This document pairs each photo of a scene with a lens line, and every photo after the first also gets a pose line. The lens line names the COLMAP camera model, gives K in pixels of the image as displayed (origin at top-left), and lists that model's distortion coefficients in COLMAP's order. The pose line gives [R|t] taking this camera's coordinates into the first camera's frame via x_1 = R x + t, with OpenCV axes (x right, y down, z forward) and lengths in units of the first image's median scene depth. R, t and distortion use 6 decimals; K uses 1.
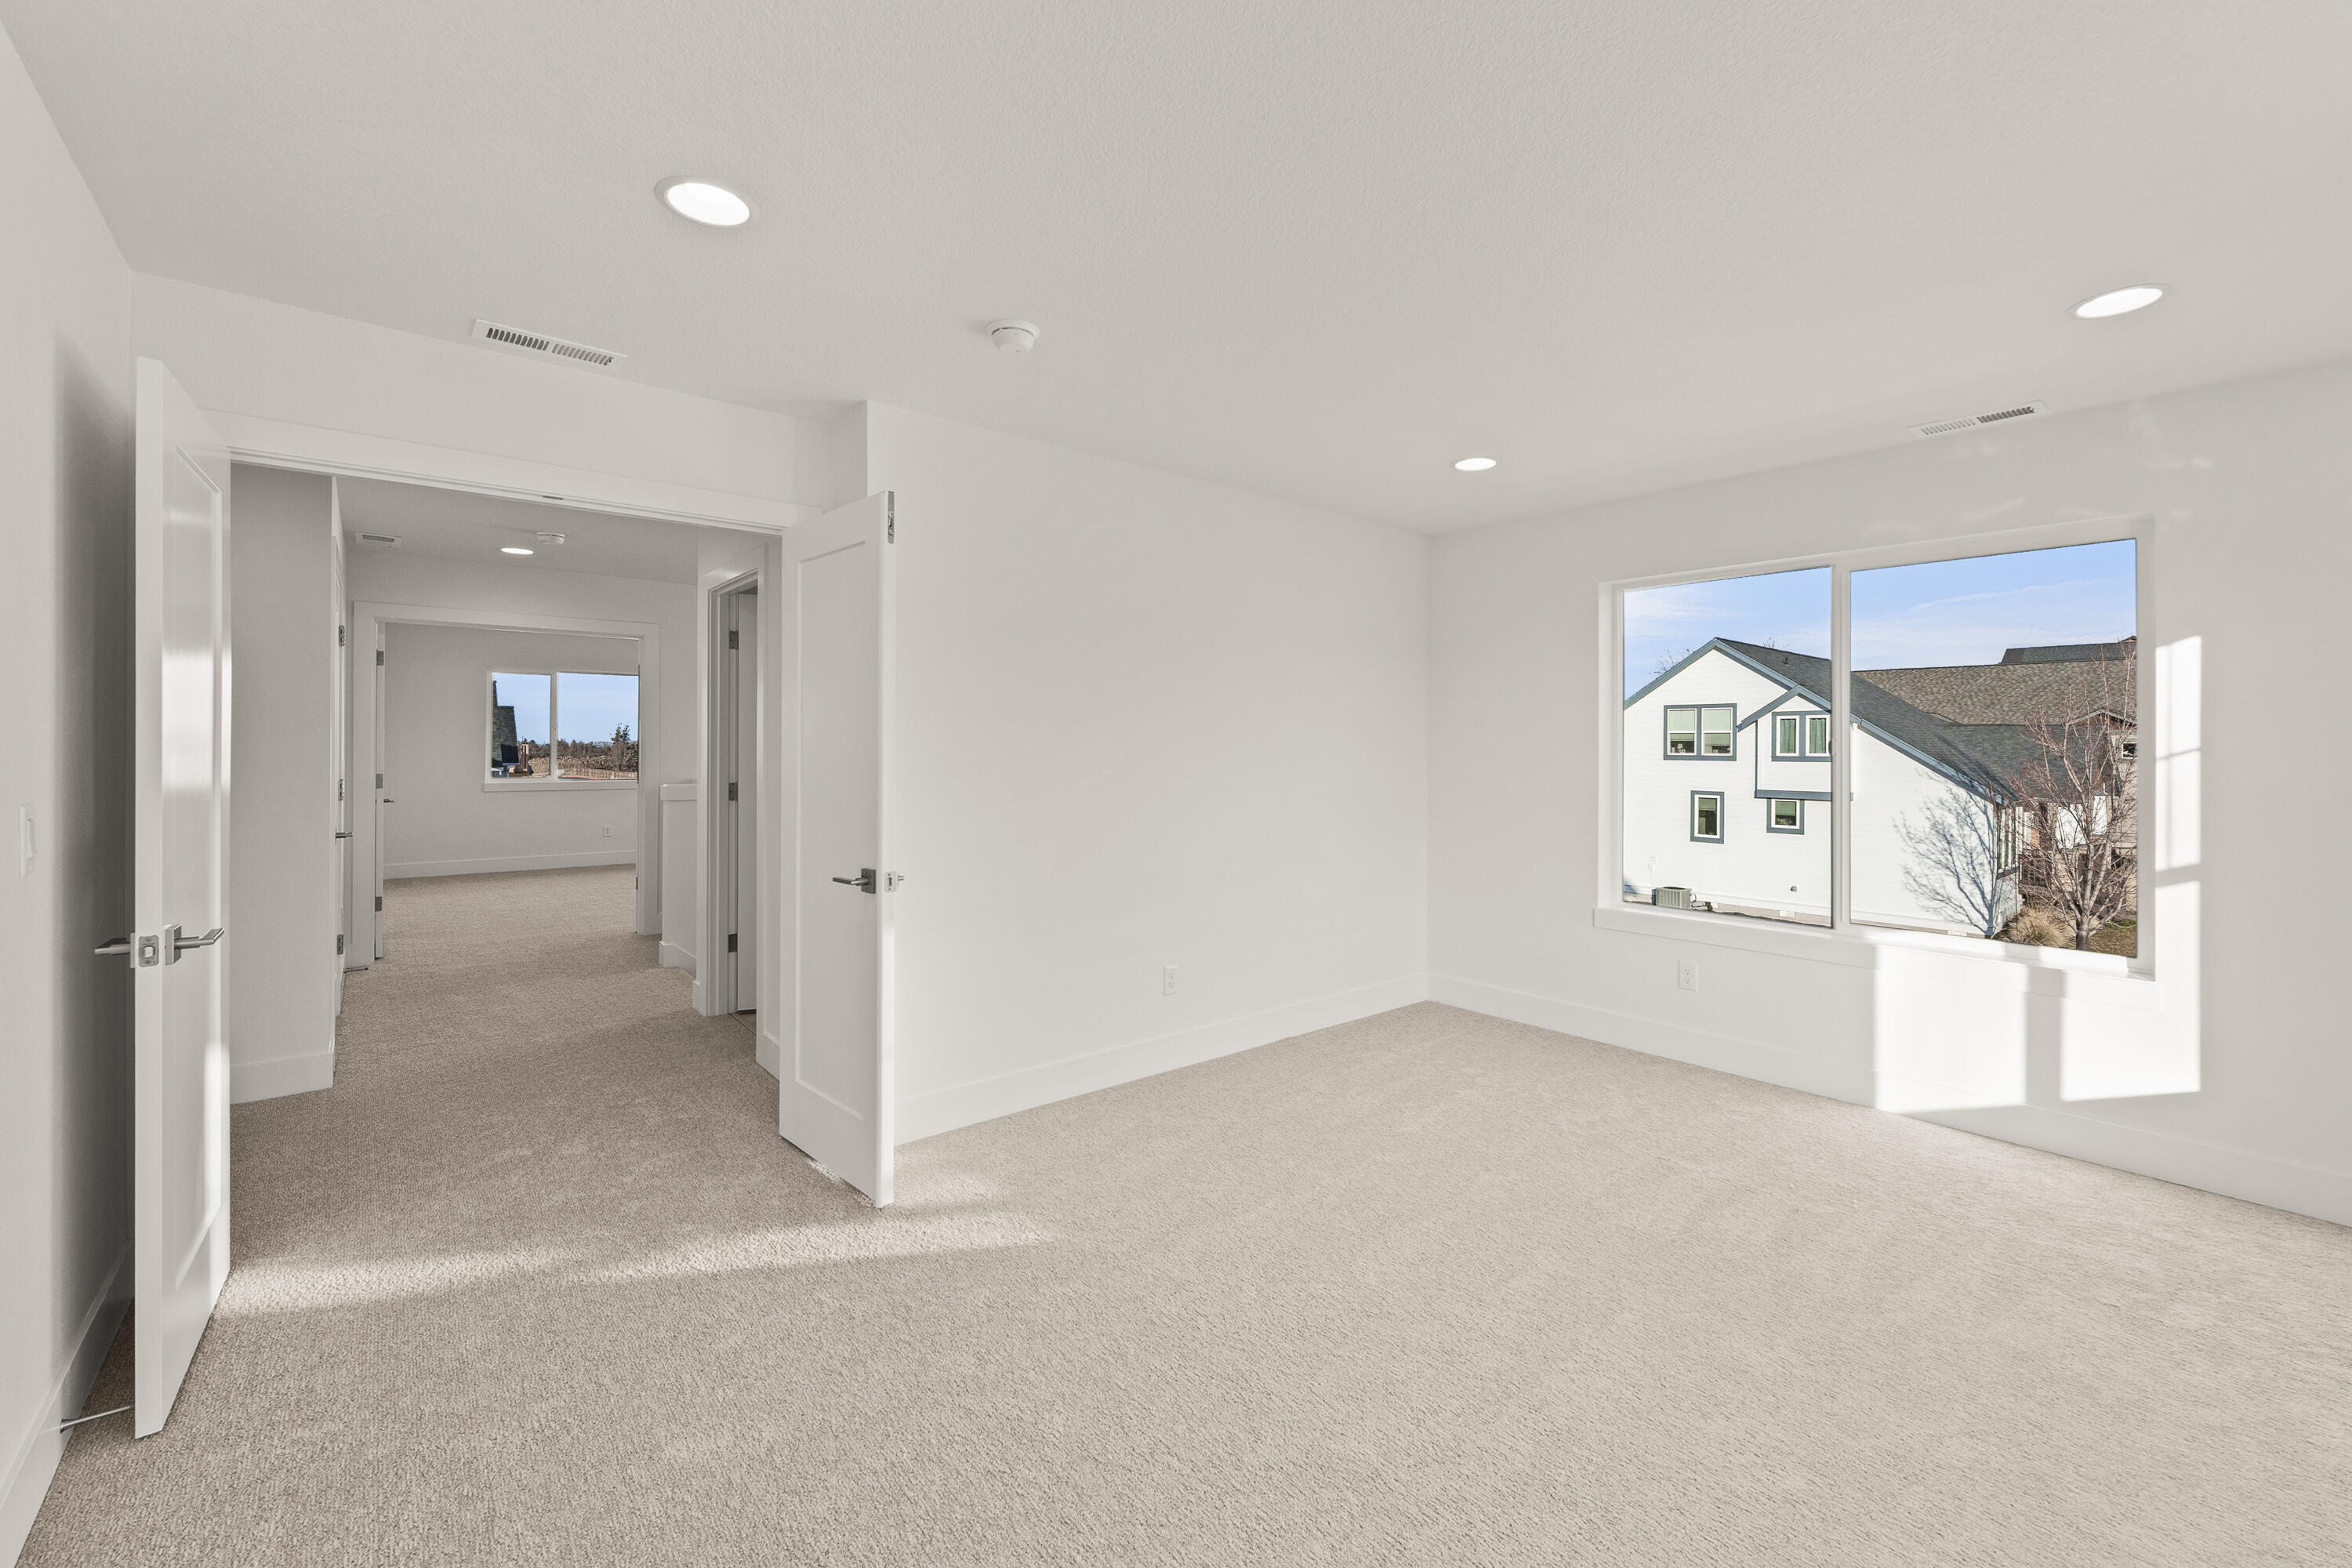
lens RADIAL K [[965.8, 0, 1174.6], [0, 965.8, 744.2], [0, 0, 1]] dist [-0.000255, -0.000053]
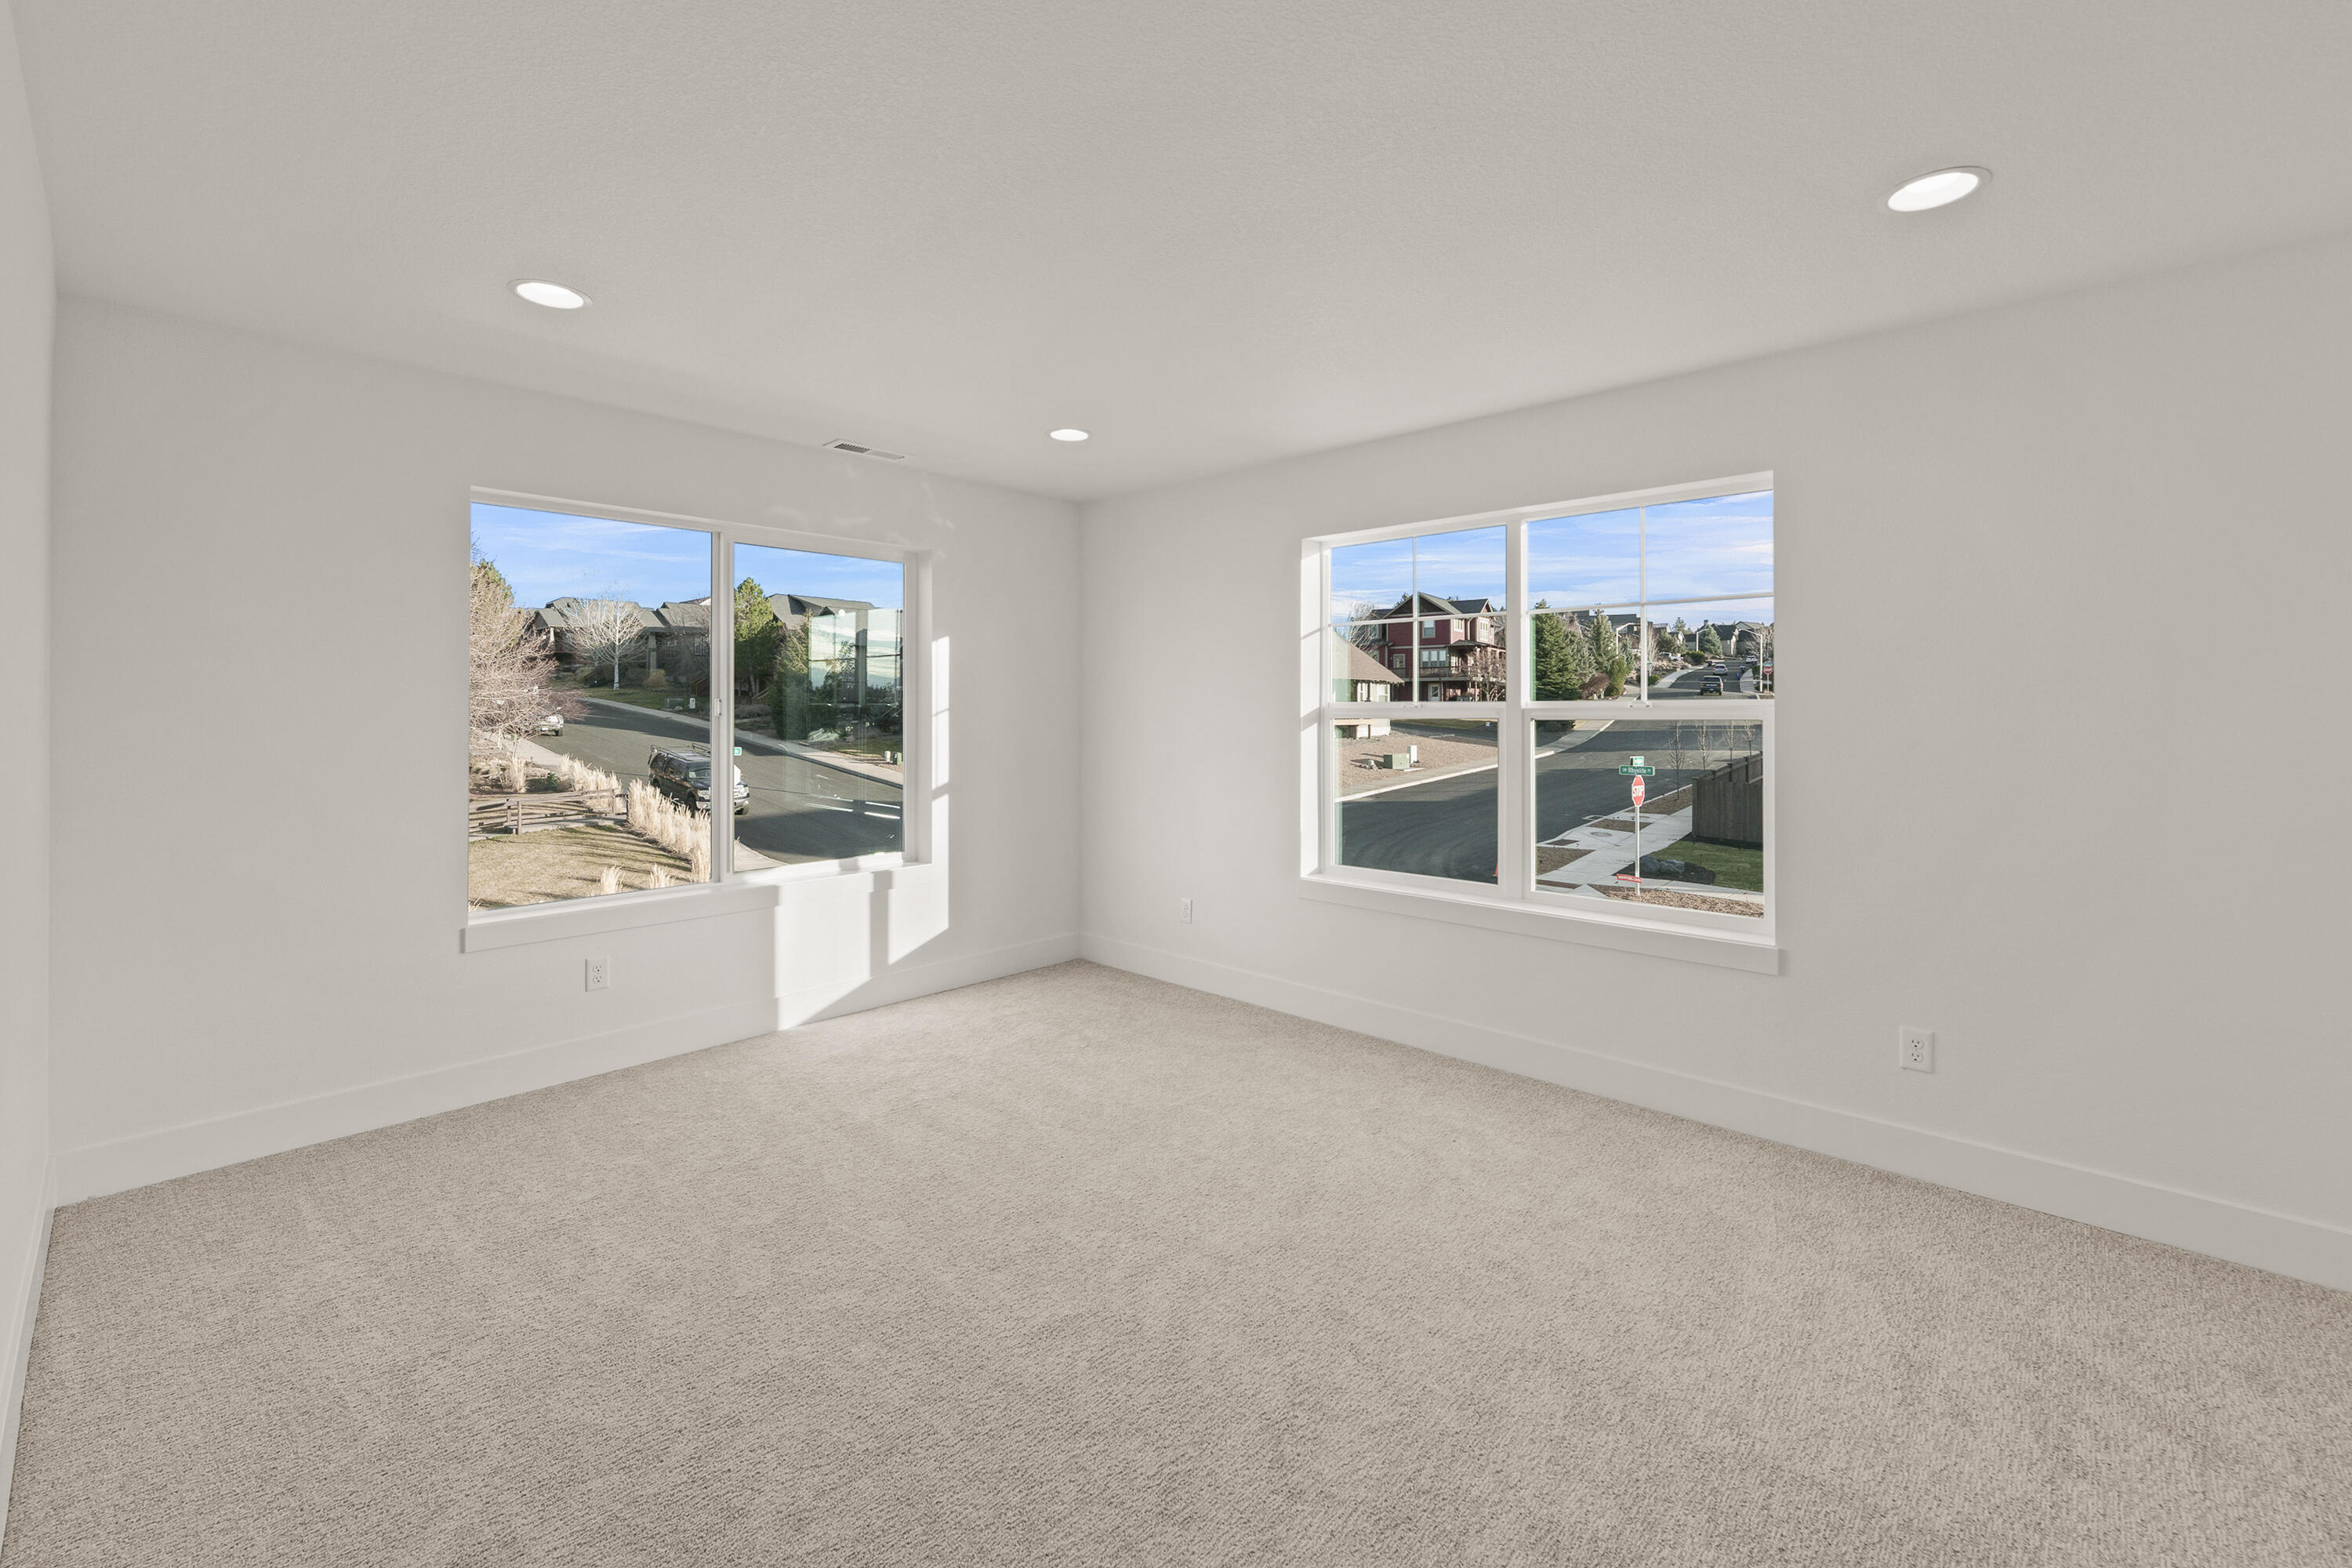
lens RADIAL K [[974.9, 0, 1174.7], [0, 974.9, 723.1], [0, 0, 1]] dist [0.000341, 0.000109]
pose [[-0.122058, -0.016210, 0.992391, -0.521019], [-0.001054, 0.999868, 0.016202, 0.002456], [-0.992522, 0.000932, -0.122059, 0.796990]]
